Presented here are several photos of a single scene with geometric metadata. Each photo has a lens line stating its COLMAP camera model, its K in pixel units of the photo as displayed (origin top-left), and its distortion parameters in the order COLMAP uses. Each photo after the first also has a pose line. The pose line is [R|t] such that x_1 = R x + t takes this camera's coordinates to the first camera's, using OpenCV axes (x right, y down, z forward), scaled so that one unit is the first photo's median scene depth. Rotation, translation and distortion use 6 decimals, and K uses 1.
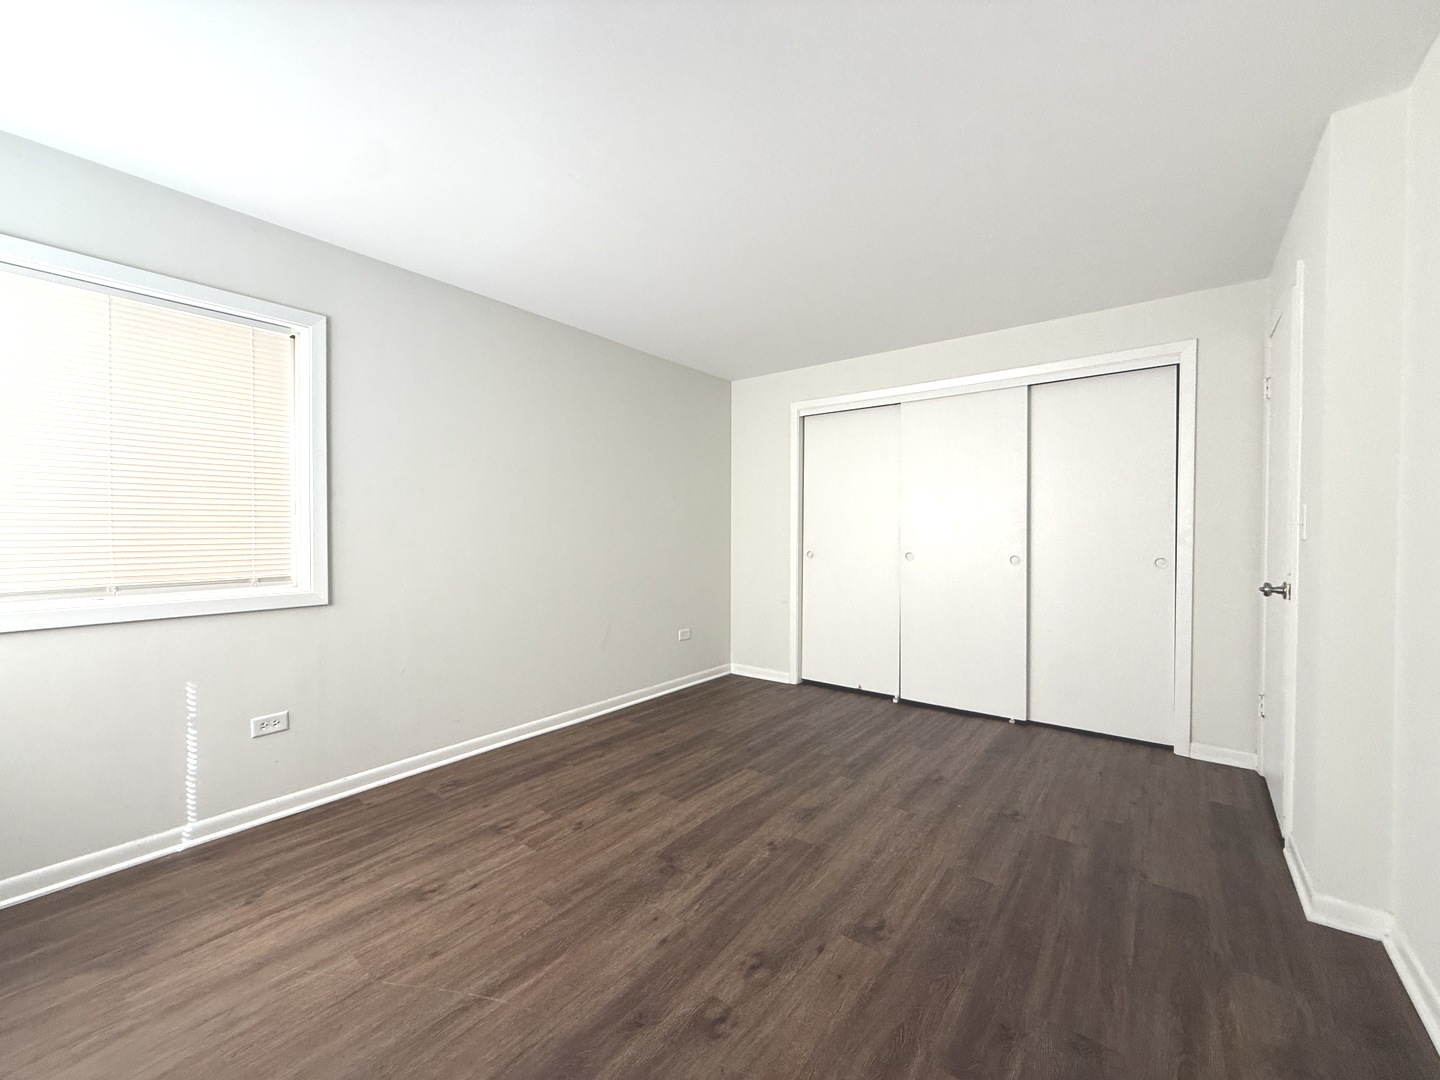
lens RADIAL K [[578.8, 0, 707.2], [0, 578.8, 539.5], [0, 0, 1]] dist [0.001720, 0.000185]
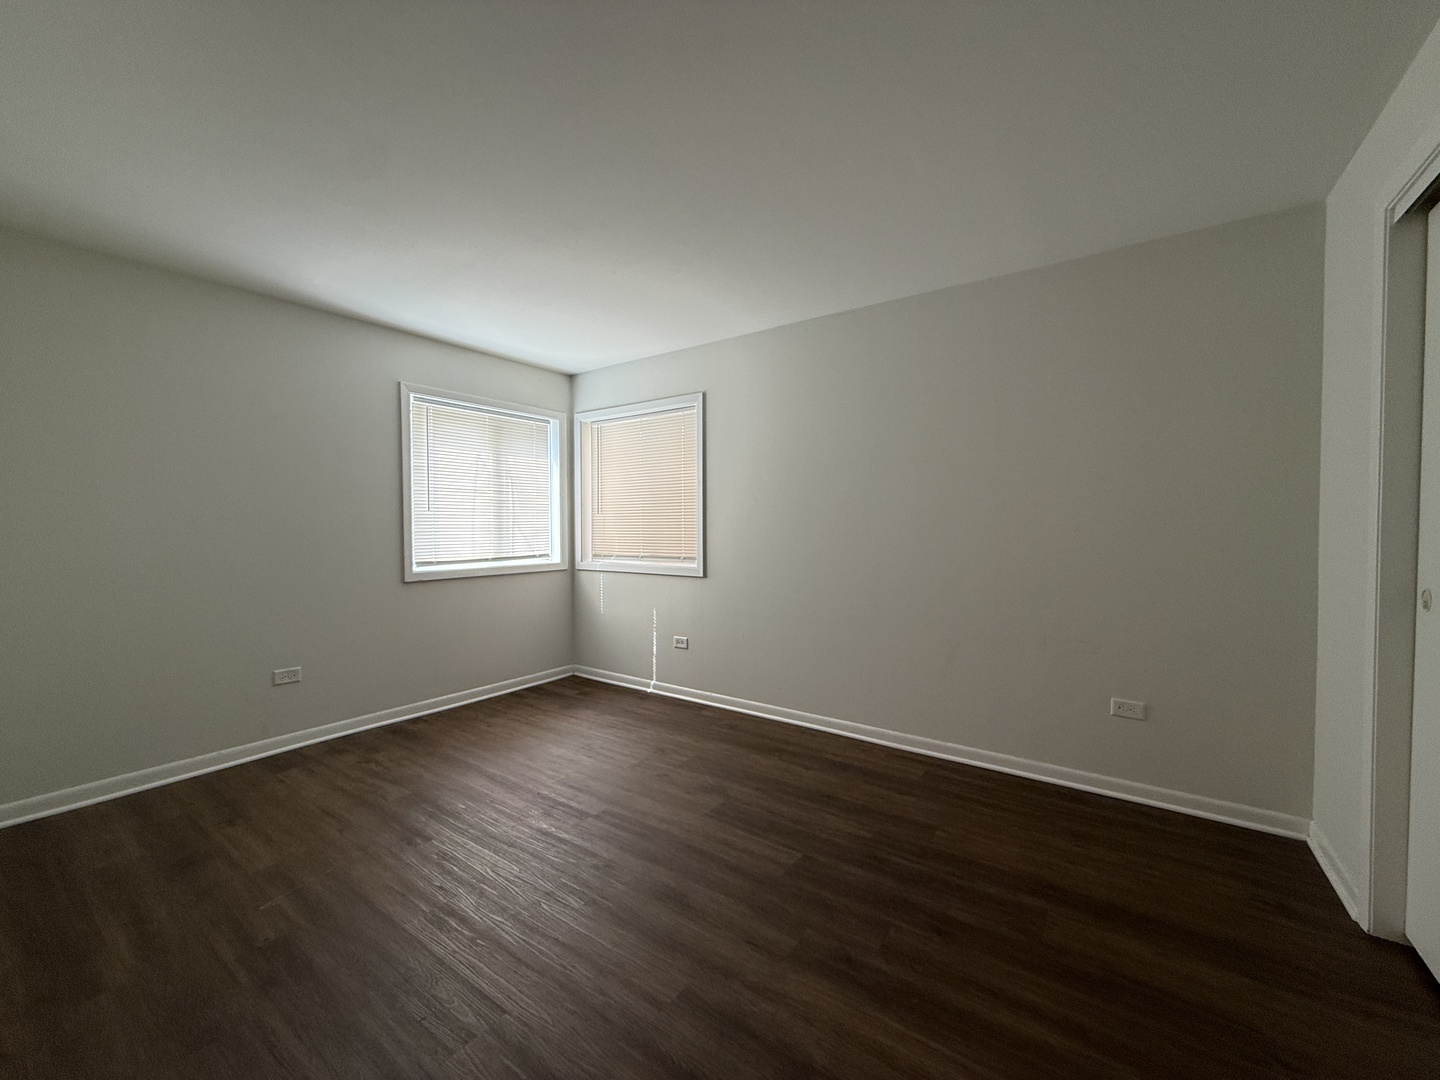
lens RADIAL K [[578.8, 0, 707.2], [0, 578.8, 539.5], [0, 0, 1]] dist [0.001720, 0.000185]
pose [[0.057048, 0.040517, -0.997549, 0.757970], [-0.007601, 0.999165, 0.040148, -0.043901], [0.998342, 0.005292, 0.057309, 0.783258]]
